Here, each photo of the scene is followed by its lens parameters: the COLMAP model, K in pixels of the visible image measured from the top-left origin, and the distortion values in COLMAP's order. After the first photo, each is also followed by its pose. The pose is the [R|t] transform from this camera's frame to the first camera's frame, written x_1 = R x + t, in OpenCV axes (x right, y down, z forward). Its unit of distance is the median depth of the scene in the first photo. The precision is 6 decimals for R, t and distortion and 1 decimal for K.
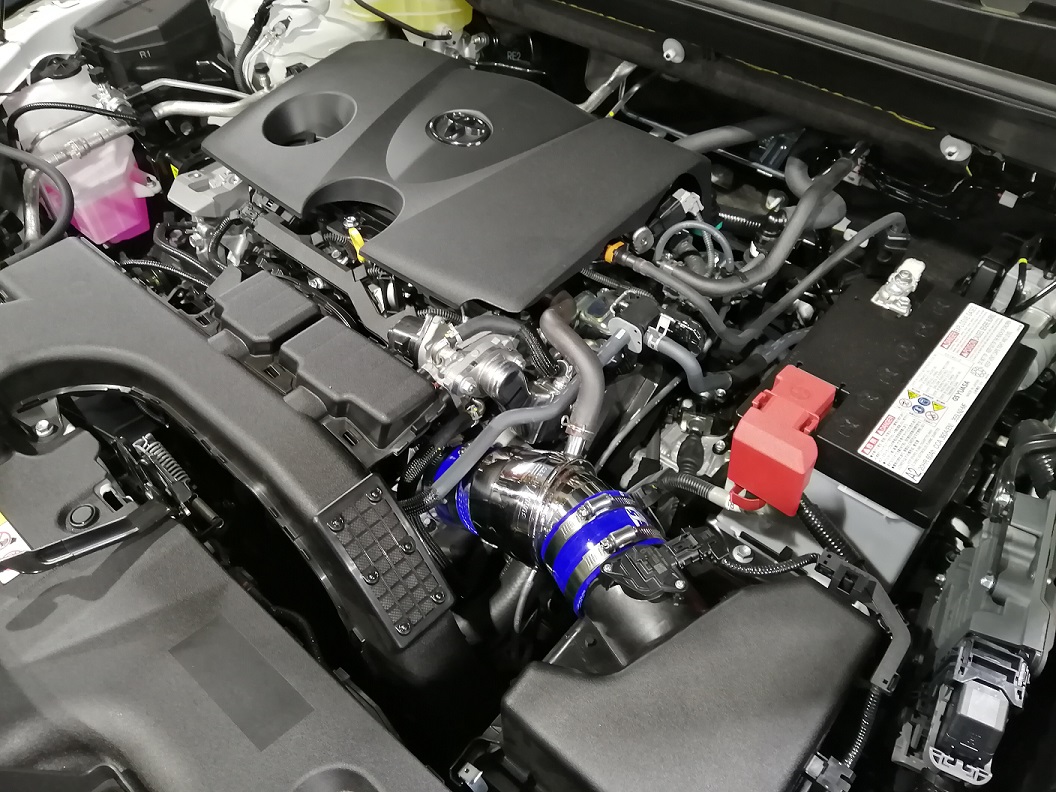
lens RADIAL K [[826.8, 0, 528.0], [0, 826.8, 396.0], [0, 0, 1]] dist [0.000573, -0.012599]
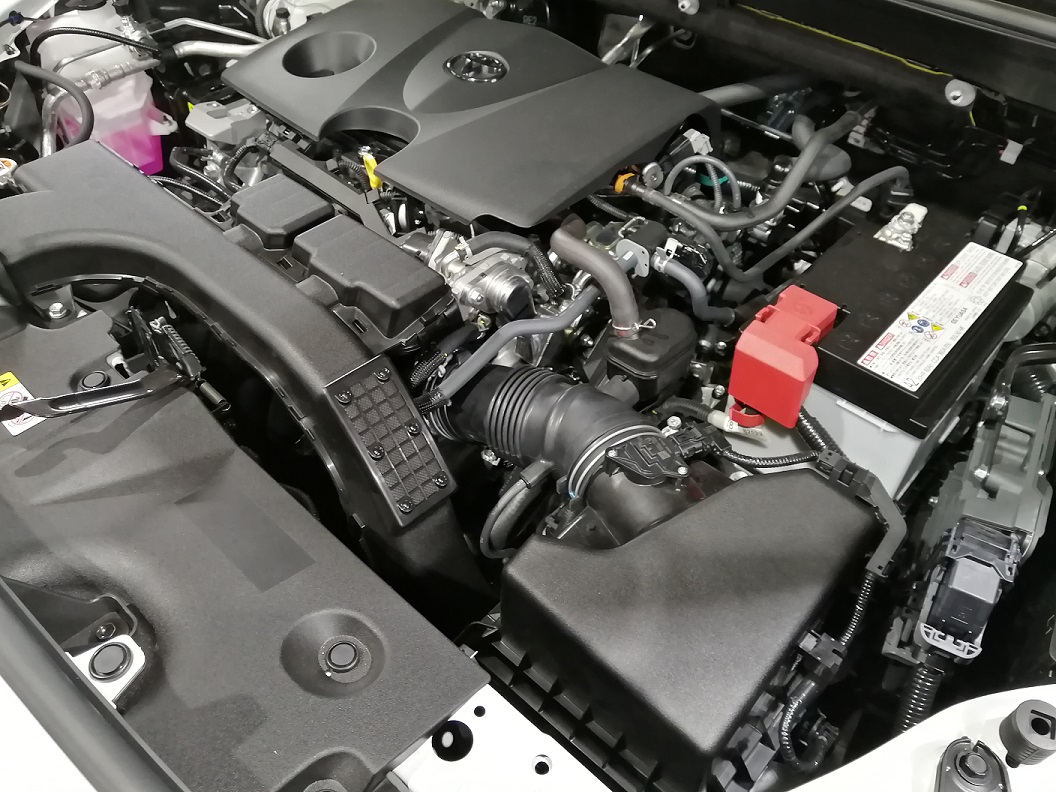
lens RADIAL K [[831.9, 0, 528.0], [0, 831.9, 396.0], [0, 0, 1]] dist [-0.012355, 0.004812]
pose [[0.999060, 0.042846, 0.006623, -0.010264], [-0.042649, 0.998710, -0.027551, 0.130745], [-0.007795, 0.027243, 0.999598, -0.016232]]
